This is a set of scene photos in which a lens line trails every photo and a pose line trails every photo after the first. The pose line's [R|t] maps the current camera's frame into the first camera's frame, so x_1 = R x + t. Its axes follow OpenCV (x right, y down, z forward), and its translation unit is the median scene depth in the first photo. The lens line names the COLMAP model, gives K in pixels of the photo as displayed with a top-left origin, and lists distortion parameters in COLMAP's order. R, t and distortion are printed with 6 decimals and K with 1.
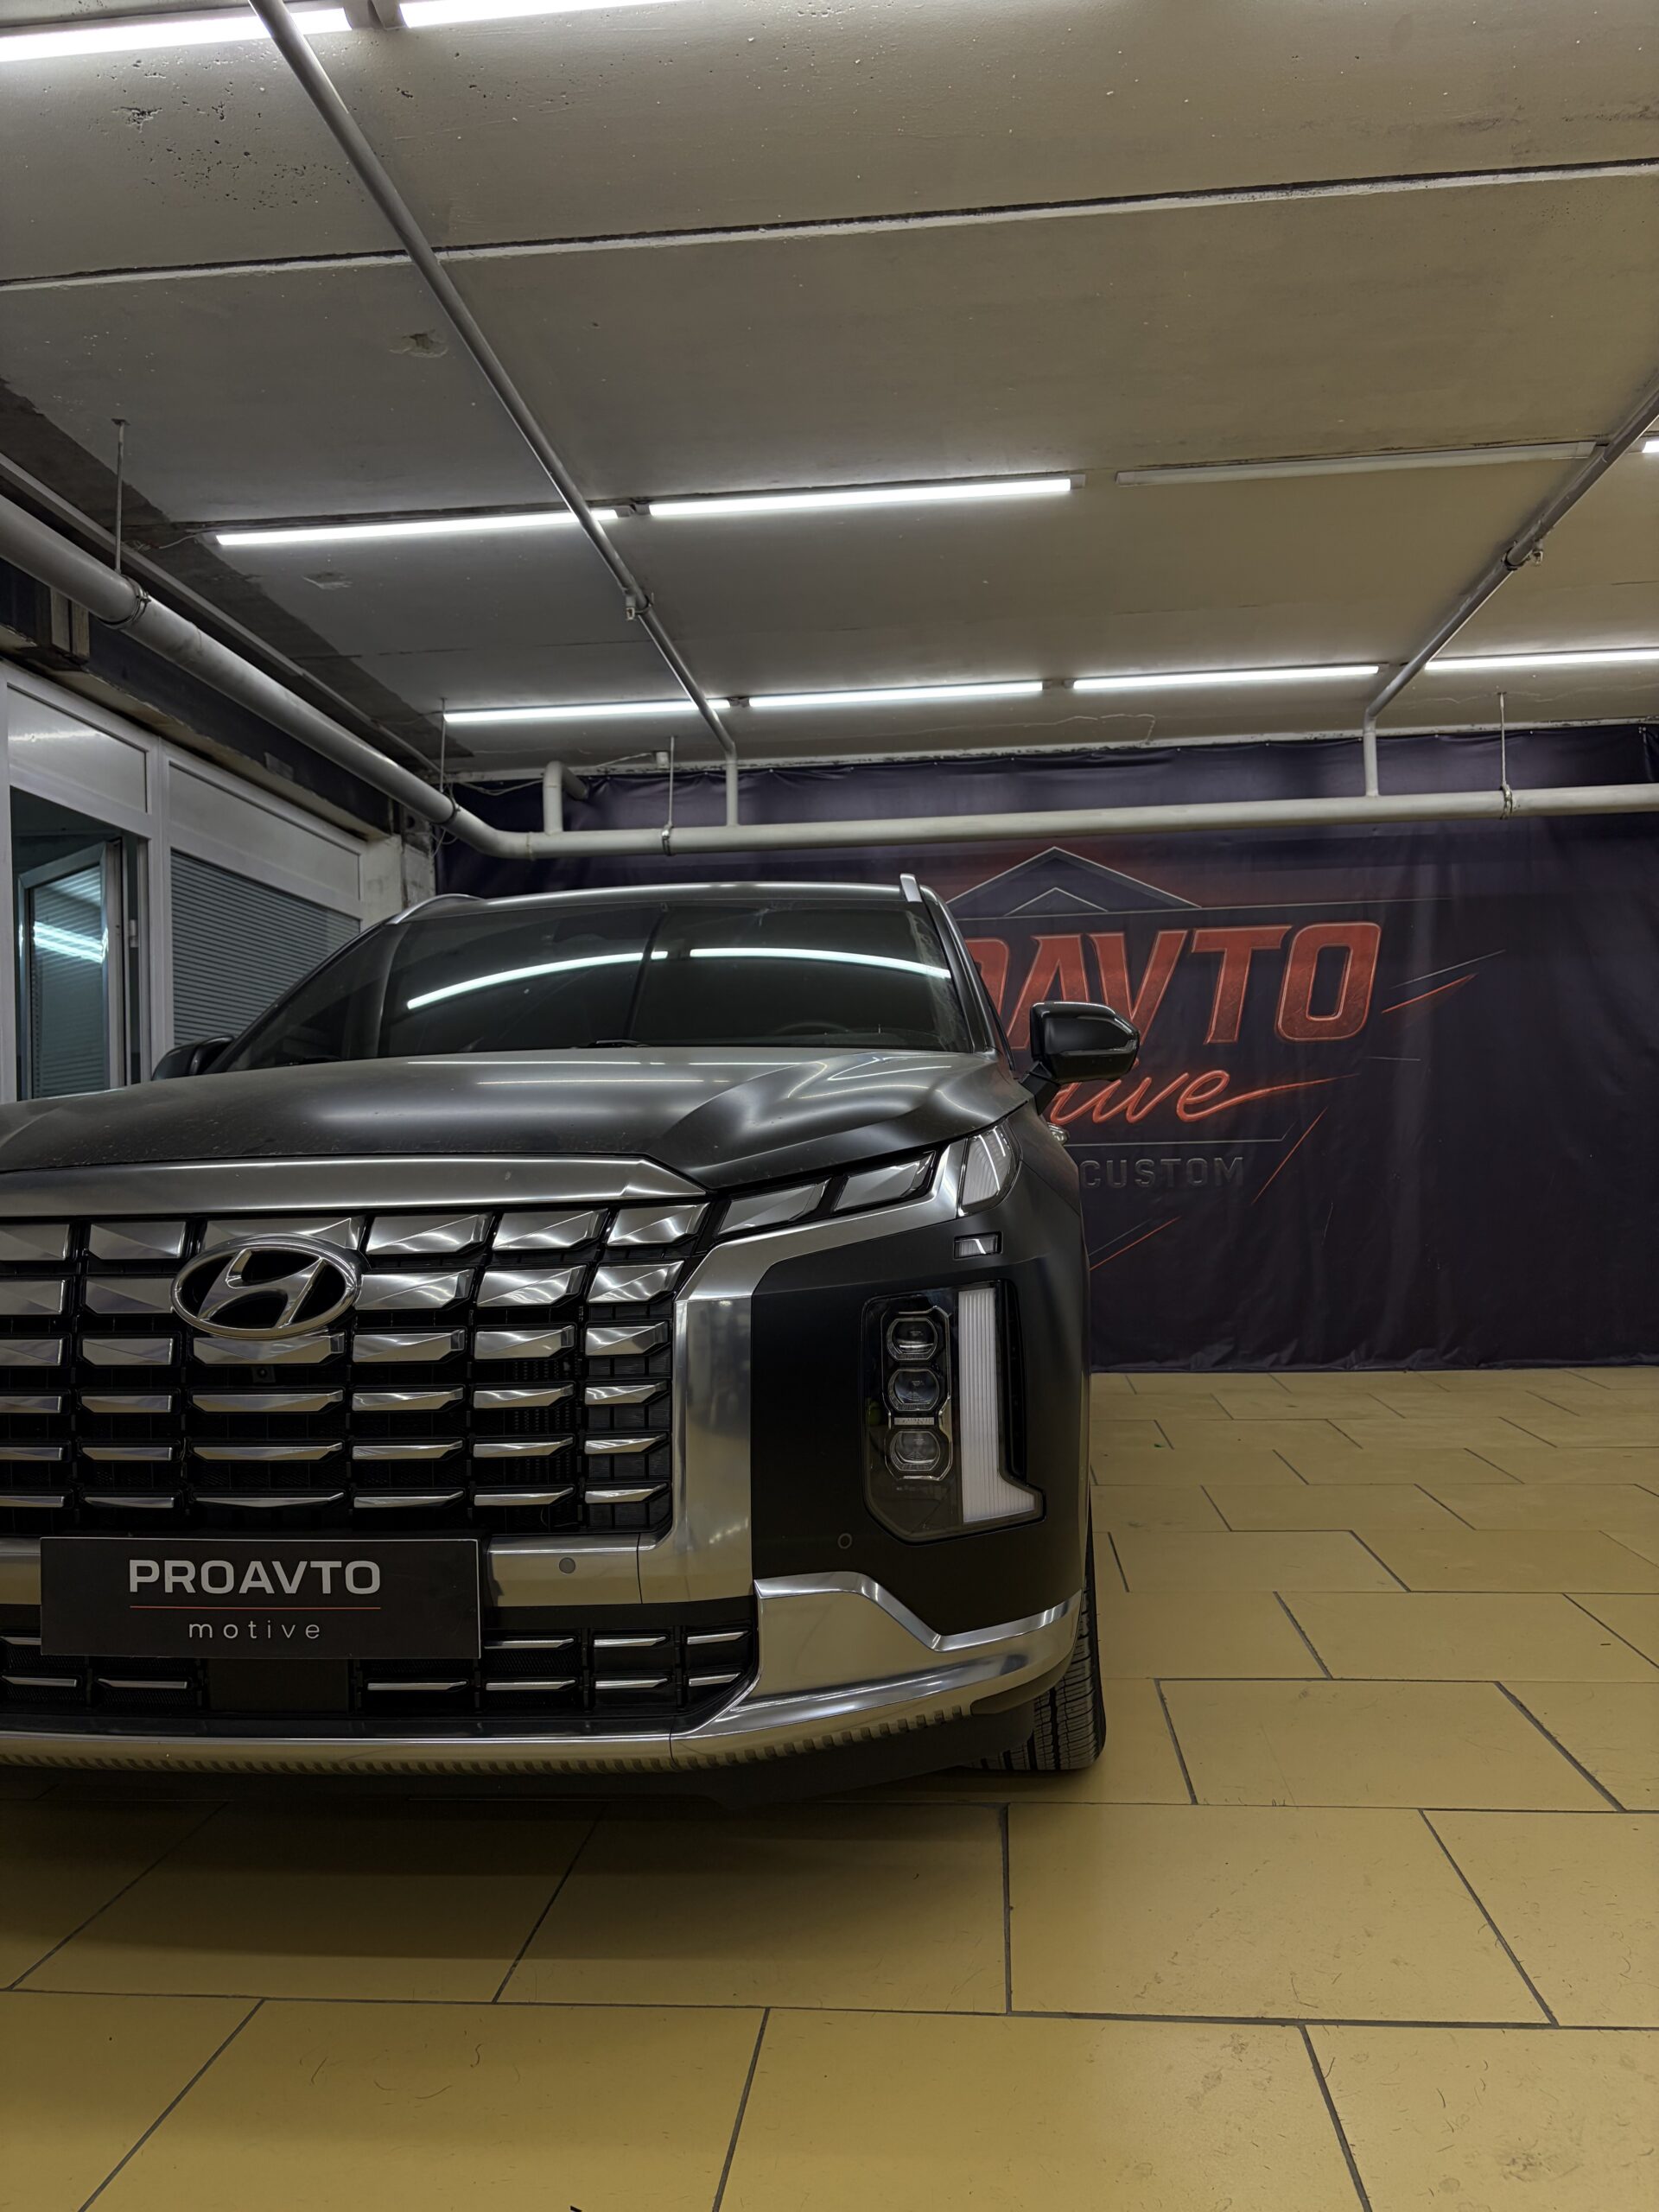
lens RADIAL K [[1665.2, 0, 829.5], [0, 1665.2, 1106.0], [0, 0, 1]] dist [0.007024, 0.000663]
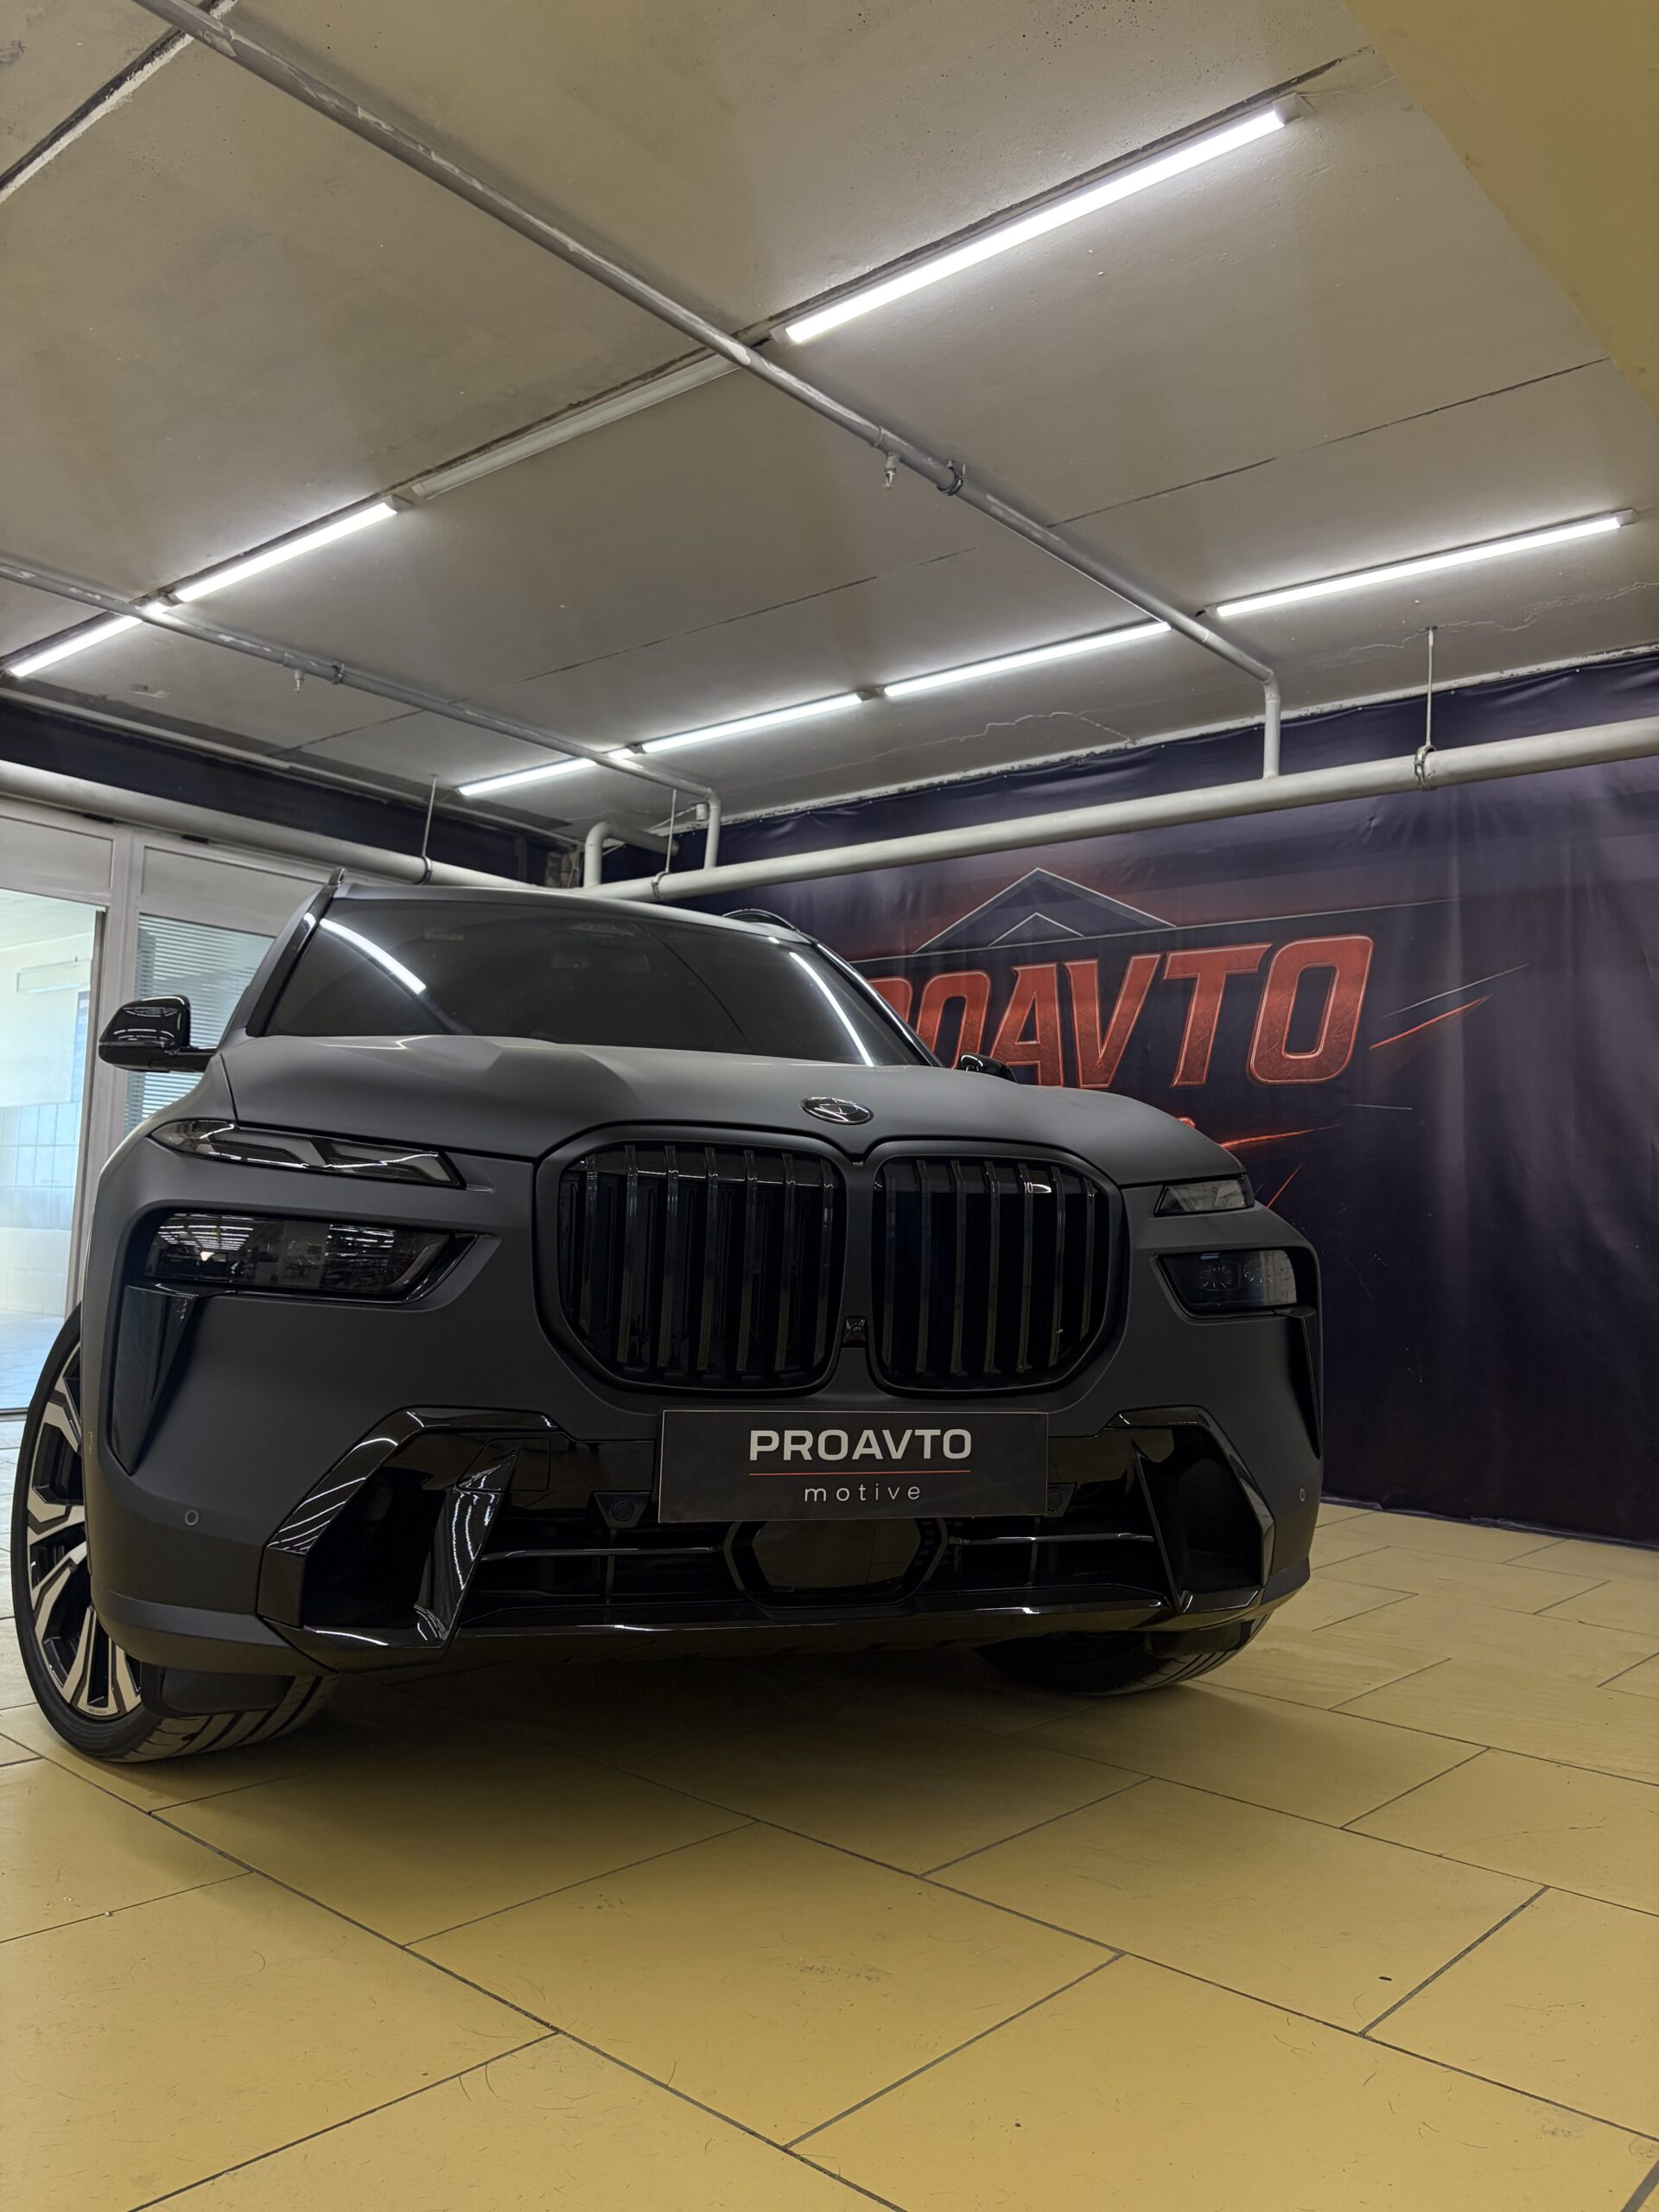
lens RADIAL K [[1665.2, 0, 829.5], [0, 1665.2, 1106.0], [0, 0, 1]] dist [0.007024, 0.000663]
pose [[0.808641, 0.015809, -0.588090, 0.583157], [-0.044950, 0.998377, -0.034969, 0.010371], [0.586583, 0.054712, 0.808039, 0.211706]]
